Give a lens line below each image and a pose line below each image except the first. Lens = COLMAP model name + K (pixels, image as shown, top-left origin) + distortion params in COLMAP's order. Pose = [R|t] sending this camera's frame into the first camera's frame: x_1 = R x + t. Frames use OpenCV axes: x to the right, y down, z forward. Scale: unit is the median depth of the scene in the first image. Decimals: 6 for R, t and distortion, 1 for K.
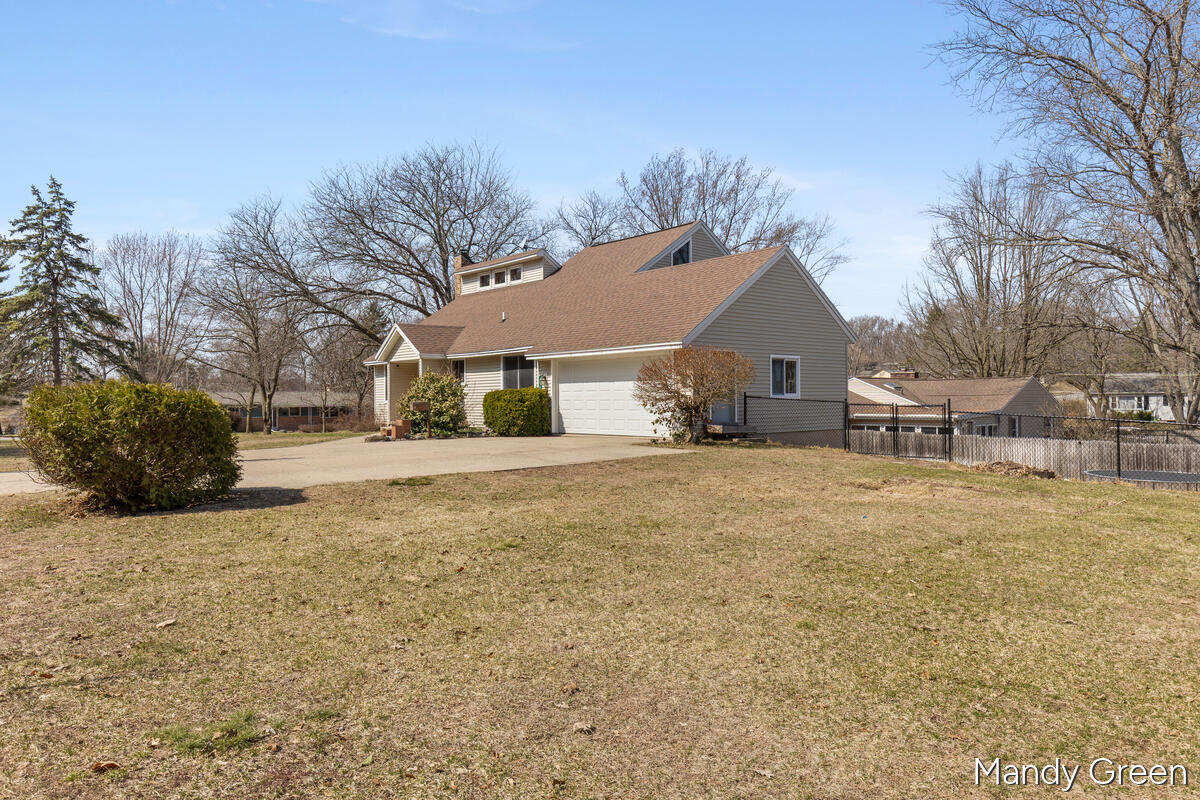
lens RADIAL K [[820.2, 0, 600.0], [0, 820.2, 400.0], [0, 0, 1]] dist [-0.000007, -0.000013]
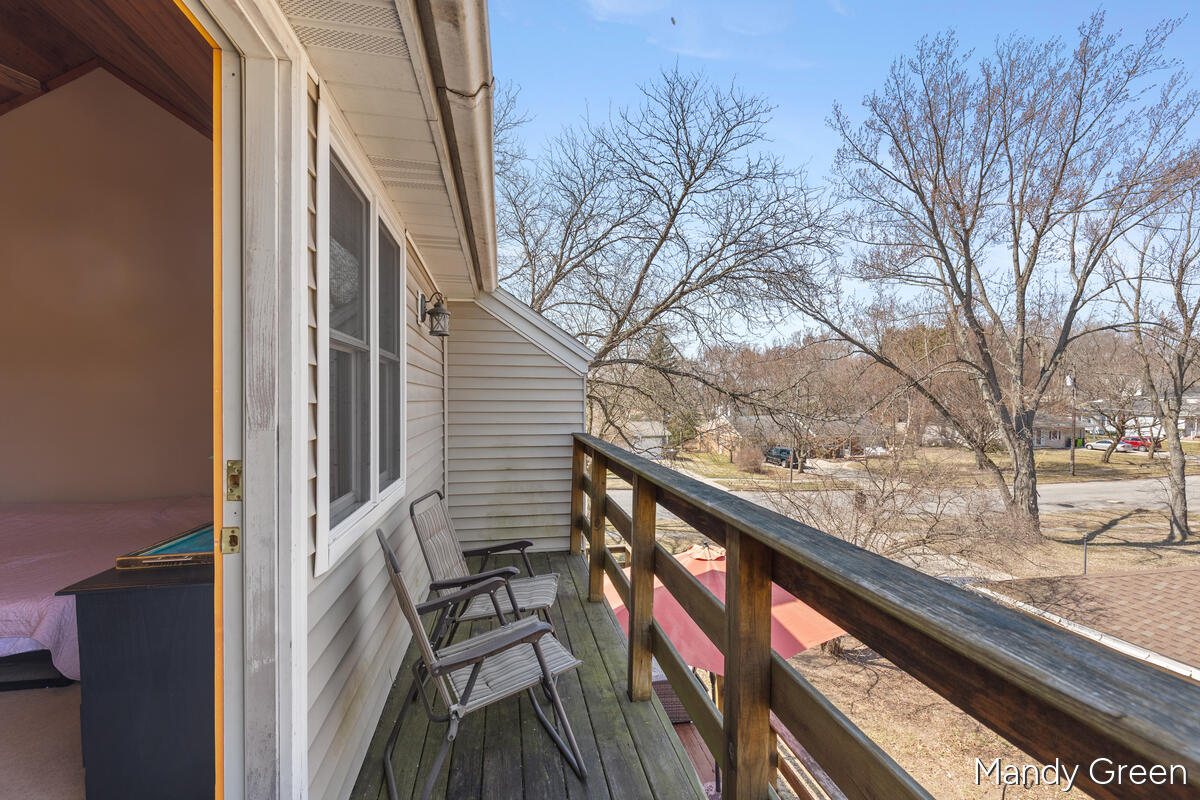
lens RADIAL K [[559.8, 0, 600.0], [0, 559.8, 400.0], [0, 0, 1]] dist [-0.001615, -0.000537]
pose [[0.861256, 0.010002, -0.508073, 0.086214], [-0.007878, 0.999949, 0.006332, -0.058139], [0.508111, -0.001451, 0.861291, 0.537261]]
